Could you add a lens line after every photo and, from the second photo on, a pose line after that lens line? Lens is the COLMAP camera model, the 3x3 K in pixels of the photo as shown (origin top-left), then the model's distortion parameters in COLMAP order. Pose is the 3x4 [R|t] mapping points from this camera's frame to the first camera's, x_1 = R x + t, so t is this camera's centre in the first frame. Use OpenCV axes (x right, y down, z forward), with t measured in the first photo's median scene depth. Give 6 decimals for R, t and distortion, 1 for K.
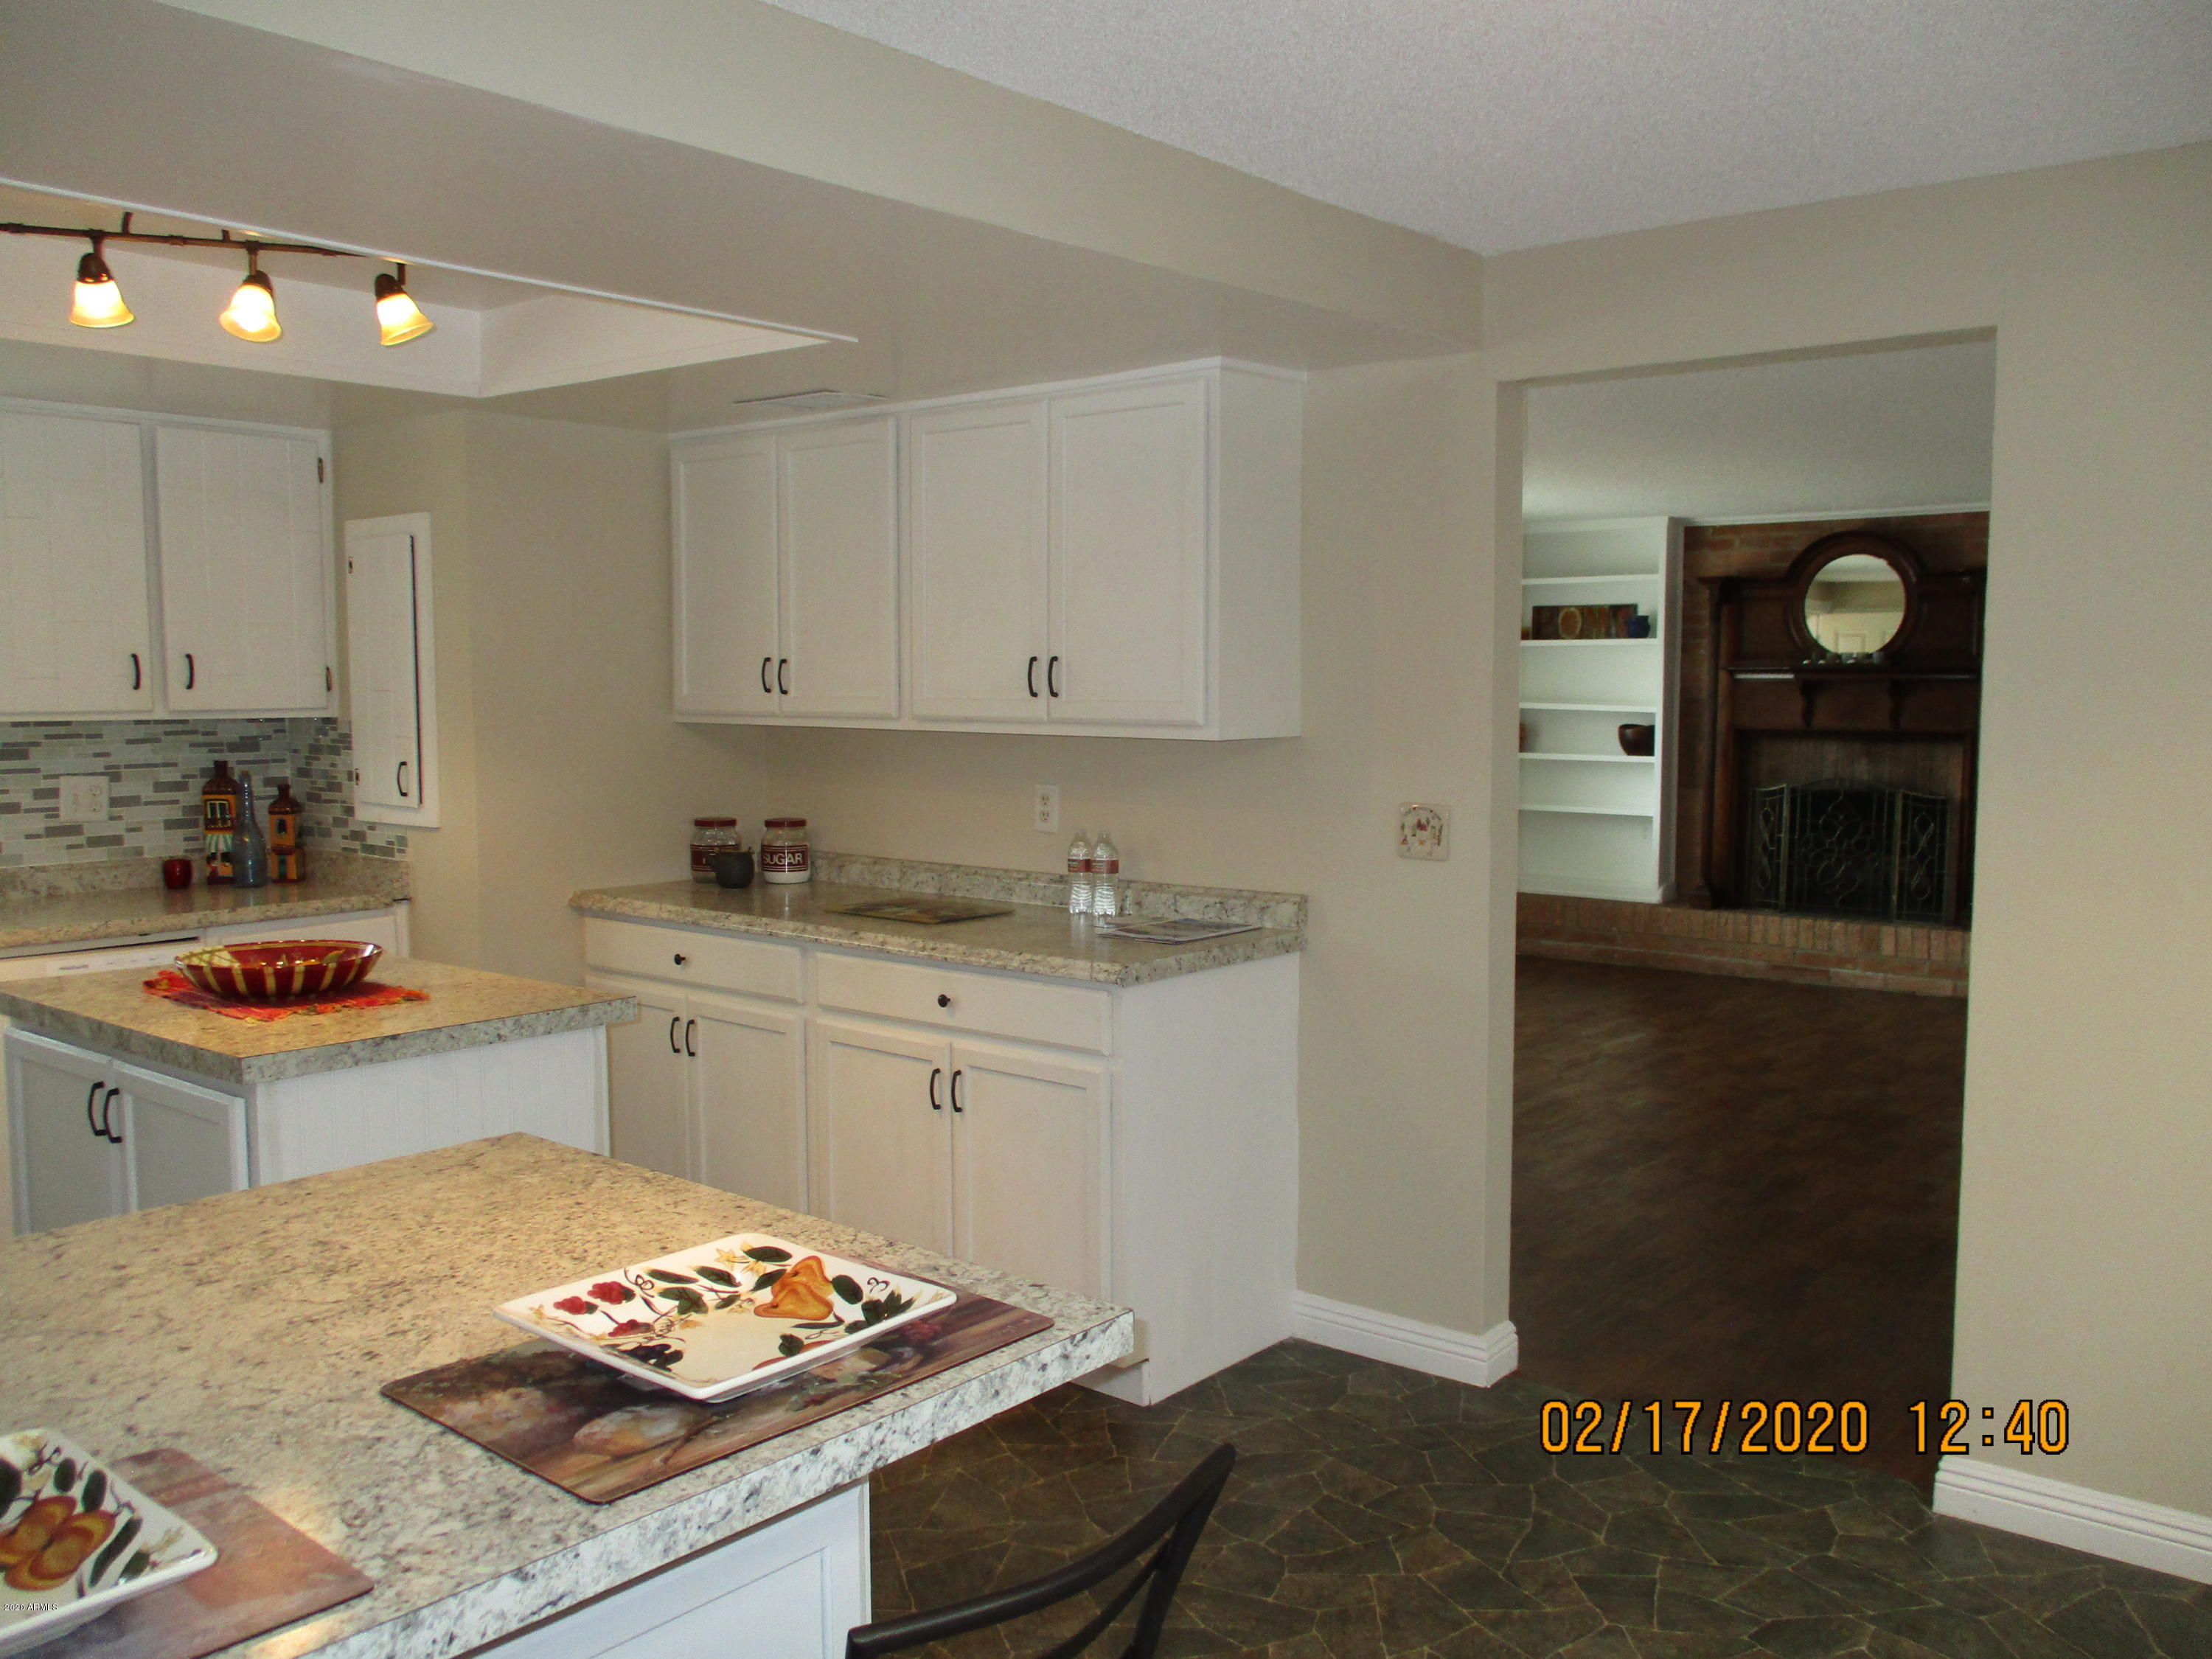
lens RADIAL K [[1824.0, 0, 1113.8], [0, 1824.0, 844.4], [0, 0, 1]] dist [-0.037774, 0.010190]
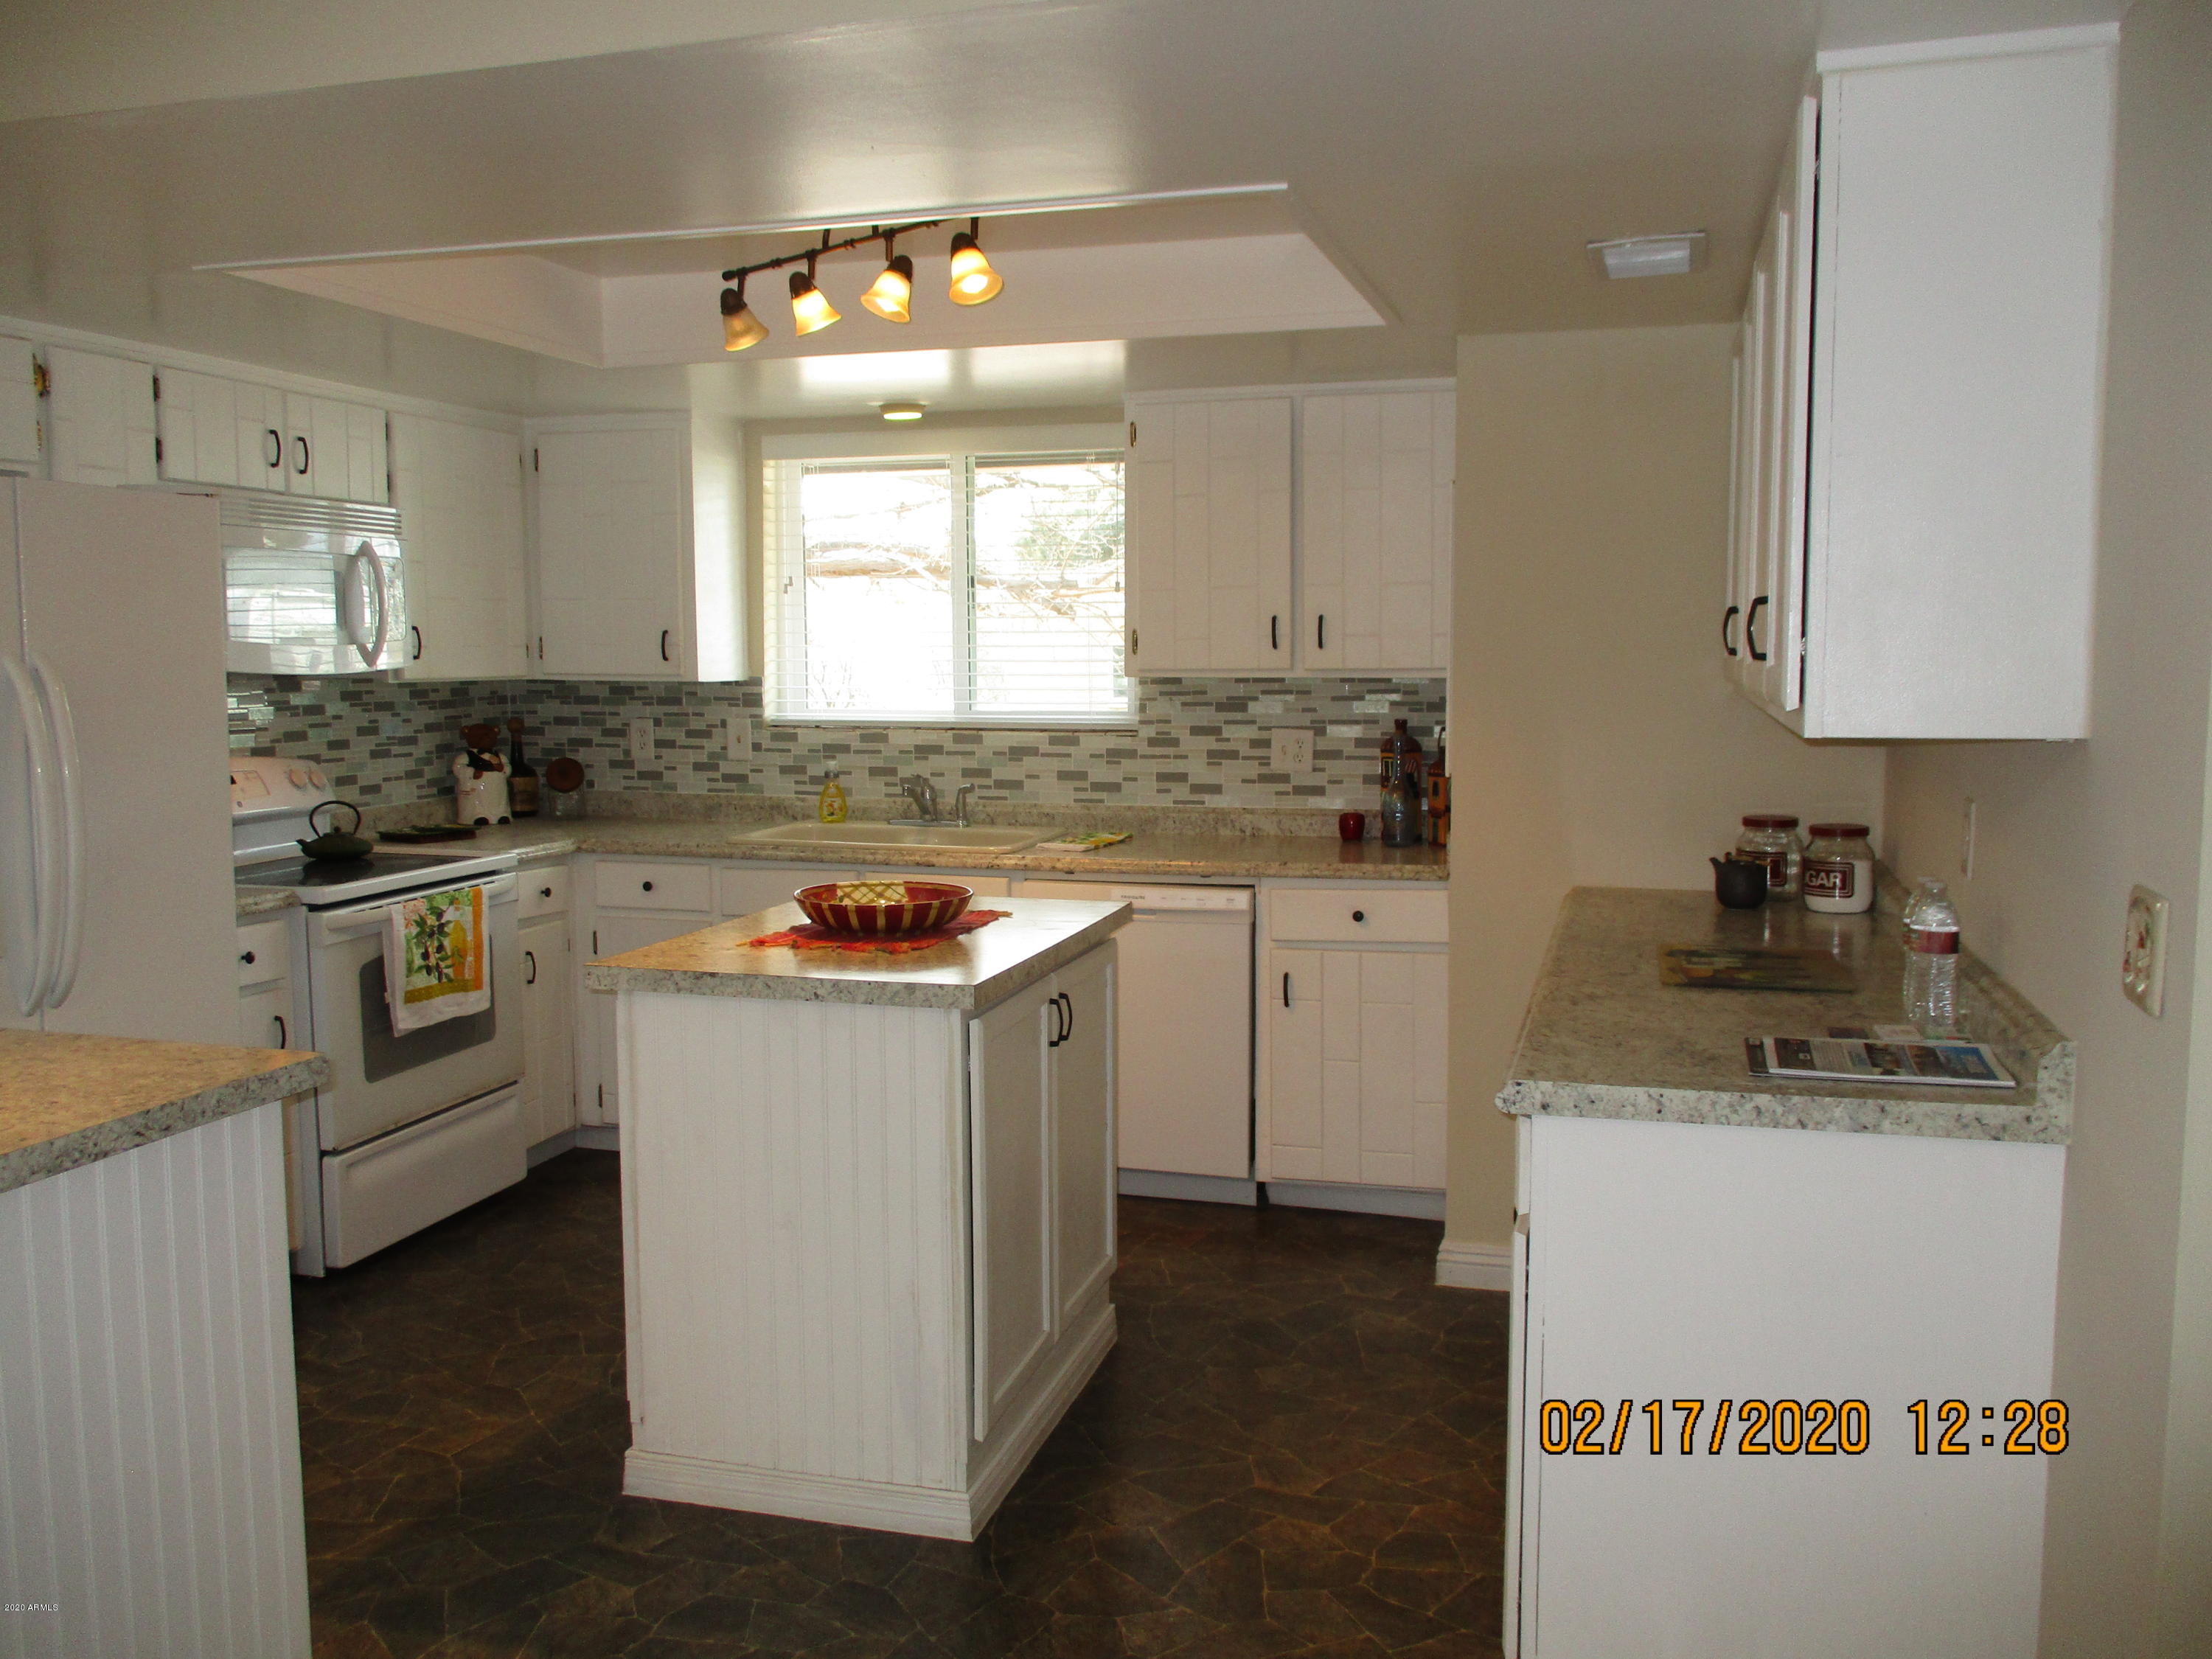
lens RADIAL K [[1824.0, 0, 1108.2], [0, 1824.0, 825.2], [0, 0, 1]] dist [-0.037774, 0.010190]
pose [[0.402676, 0.084769, -0.911409, 0.477528], [-0.077616, 0.995279, 0.058277, -0.043888], [0.912046, 0.047273, 0.407355, 0.560970]]
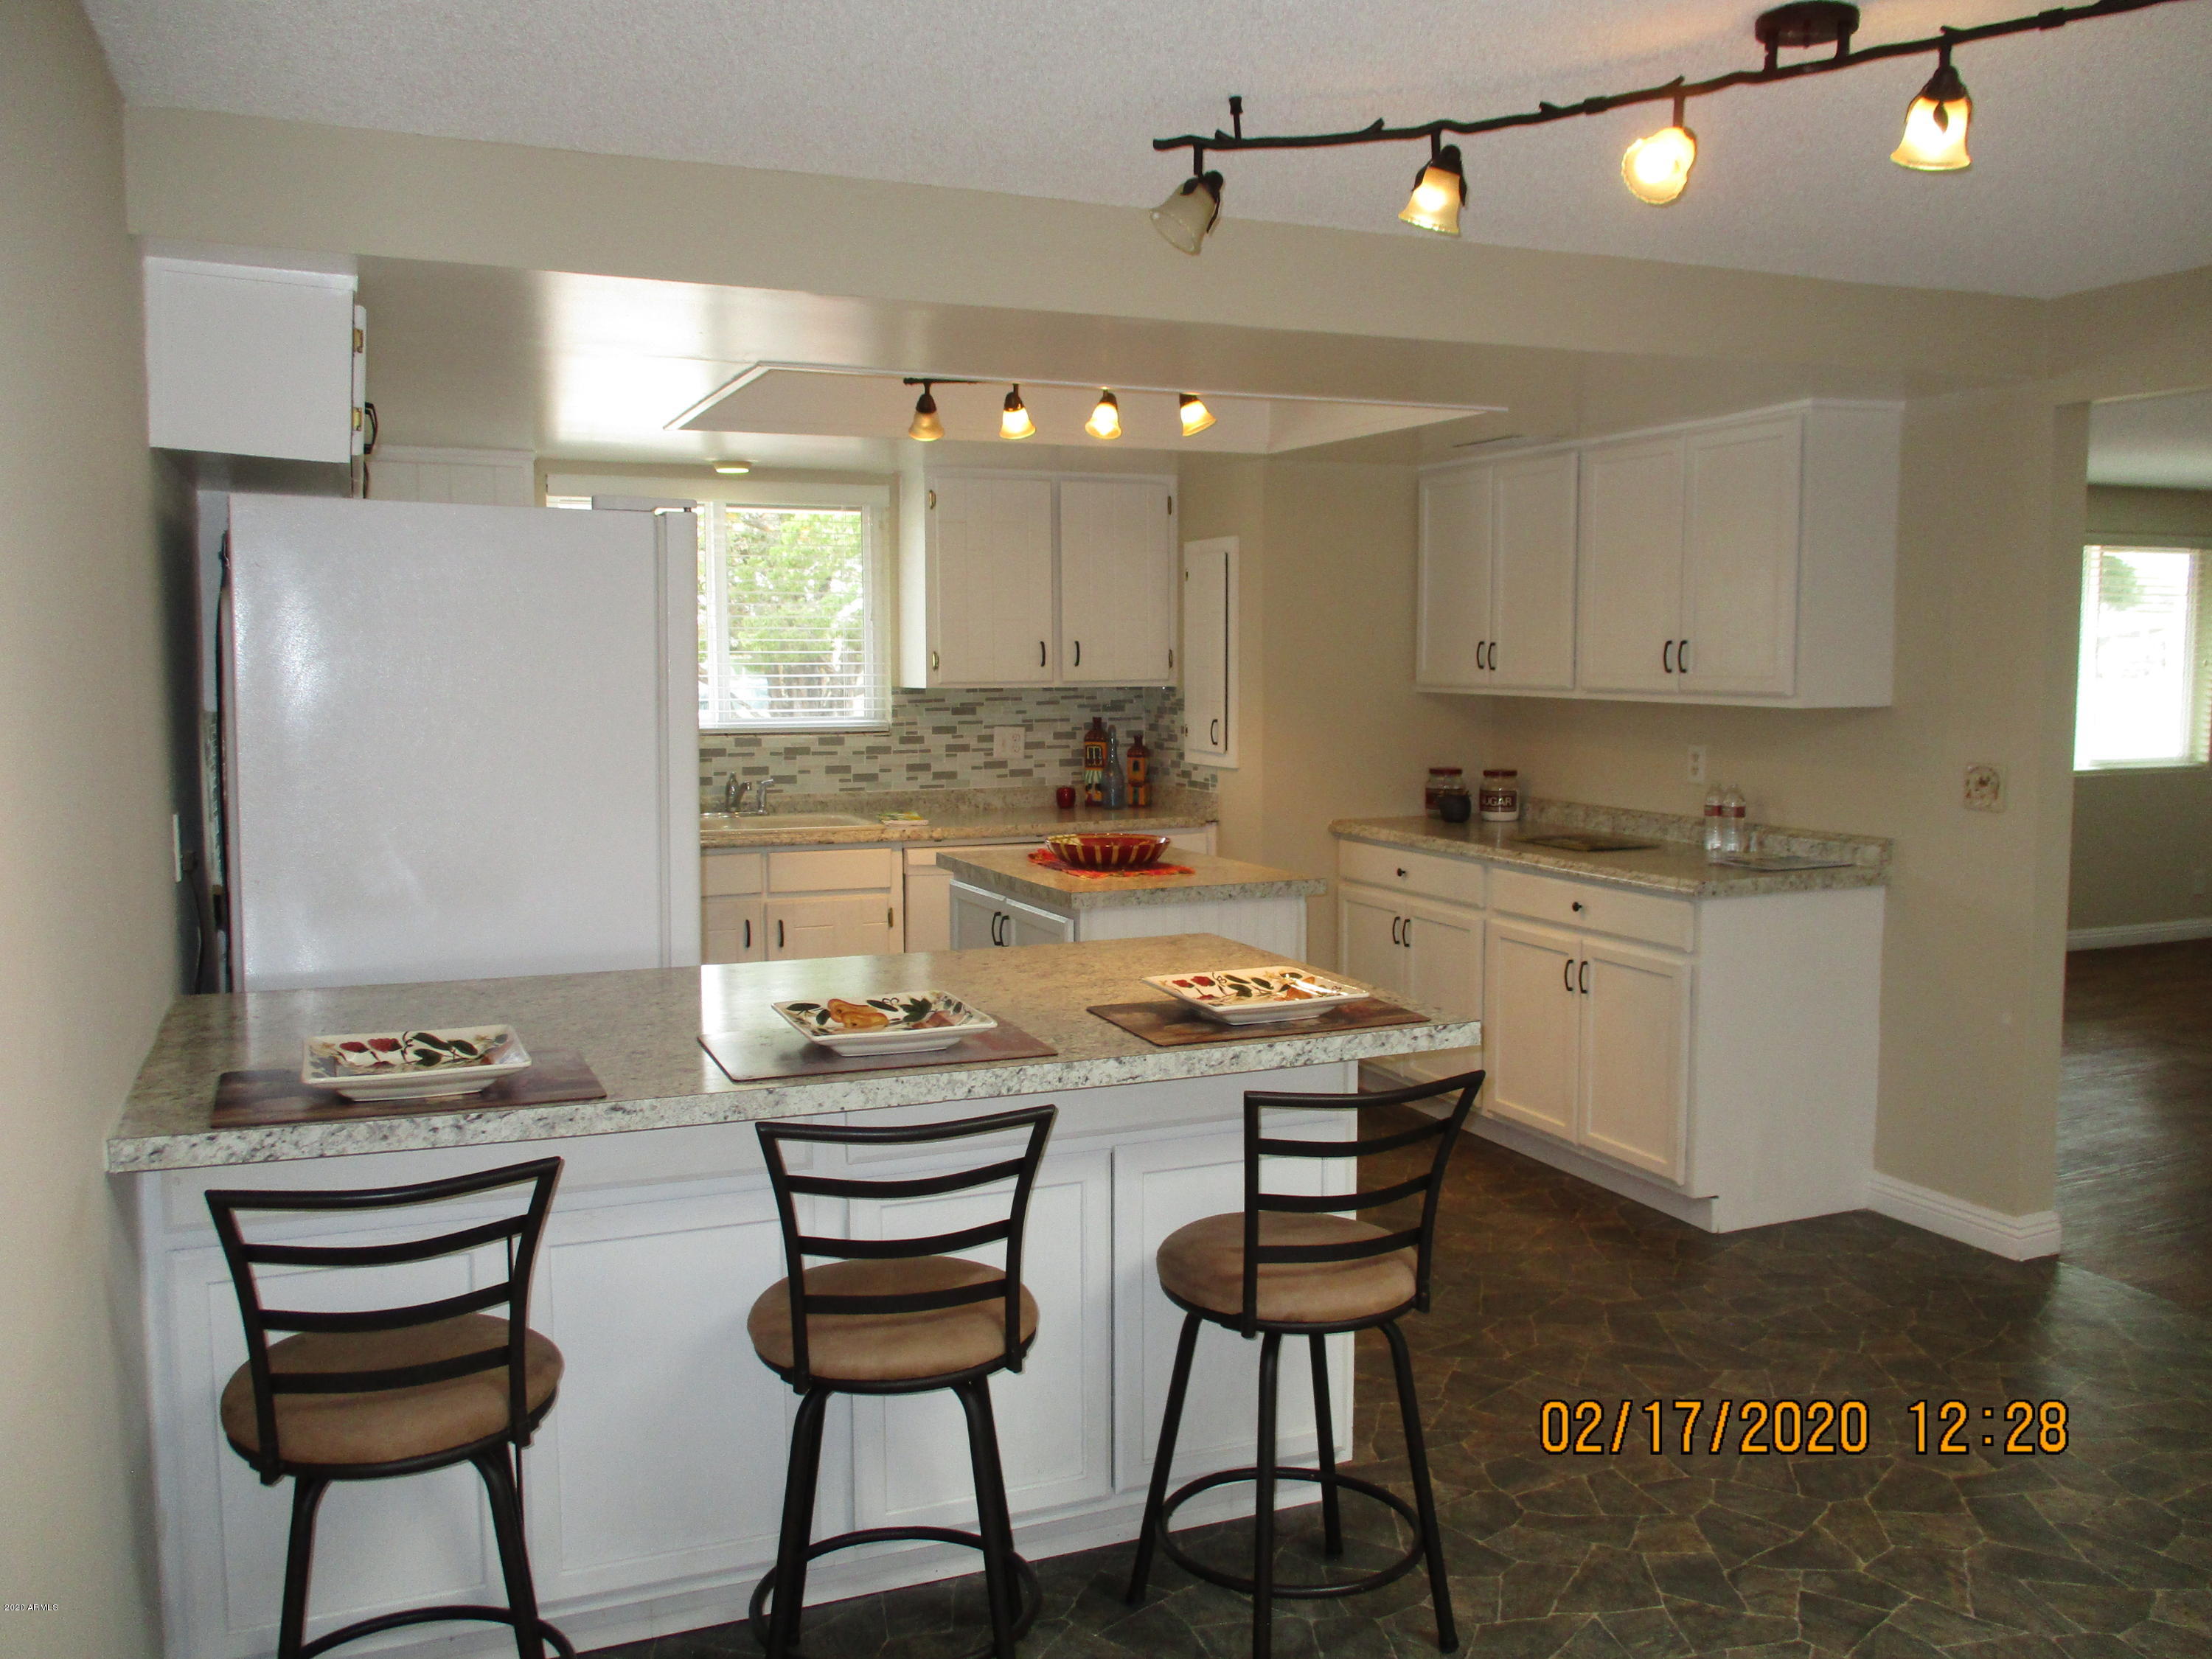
lens RADIAL K [[1824.0, 0, 1113.7], [0, 1824.0, 825.1], [0, 0, 1]] dist [-0.037774, 0.010190]
pose [[0.888293, 0.037902, -0.457711, 0.204883], [-0.036431, 0.999264, 0.012043, 0.024110], [0.457831, 0.005977, 0.889019, -0.302725]]
